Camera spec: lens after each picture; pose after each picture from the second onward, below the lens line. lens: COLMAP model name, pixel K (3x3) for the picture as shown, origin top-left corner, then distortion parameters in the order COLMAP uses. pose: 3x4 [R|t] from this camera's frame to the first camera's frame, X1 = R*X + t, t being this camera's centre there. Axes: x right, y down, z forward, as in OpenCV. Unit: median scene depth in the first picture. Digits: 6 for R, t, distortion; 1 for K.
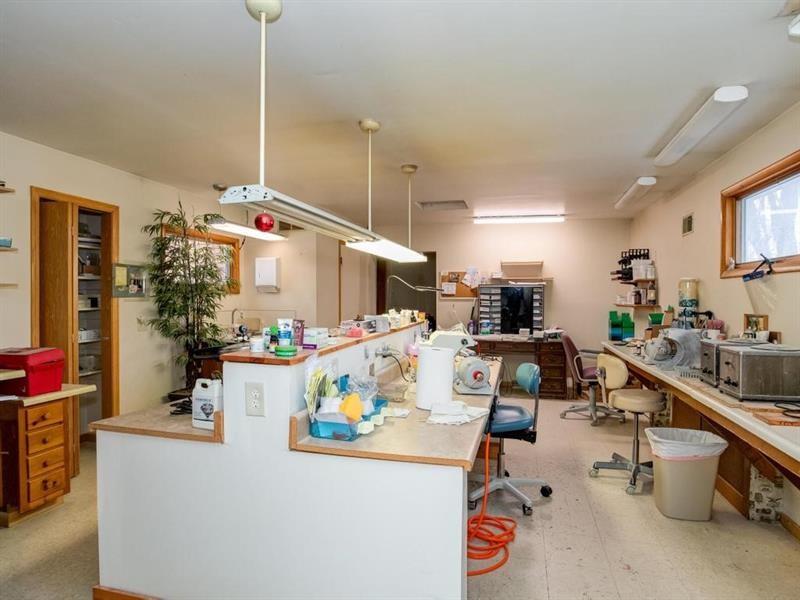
lens RADIAL K [[458.3, 0, 402.2], [0, 458.3, 298.7], [0, 0, 1]] dist [-0.030993, -0.000042]
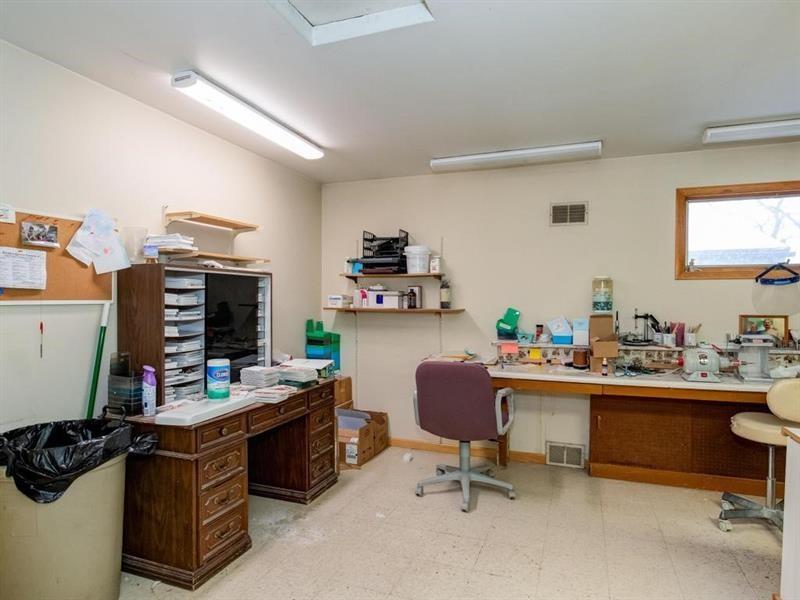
lens RADIAL K [[458.3, 0, 400.7], [0, 458.3, 304.3], [0, 0, 1]] dist [-0.030993, -0.000042]
pose [[0.107898, -0.014173, 0.994061, -0.165704], [0.001589, 0.999900, 0.014083, -0.003568], [-0.994161, 0.000060, 0.107910, 0.784289]]
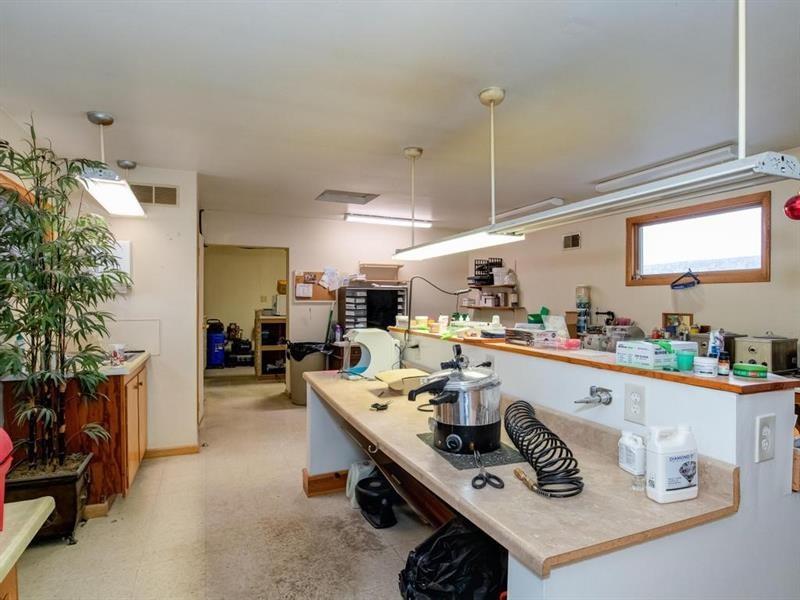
lens RADIAL K [[458.3, 0, 408.8], [0, 458.3, 301.6], [0, 0, 1]] dist [-0.030993, -0.000042]
pose [[0.785061, -0.002463, 0.619413, -0.308698], [0.001706, 0.999997, 0.001814, -0.002039], [-0.619416, -0.000367, 0.785063, 0.194162]]
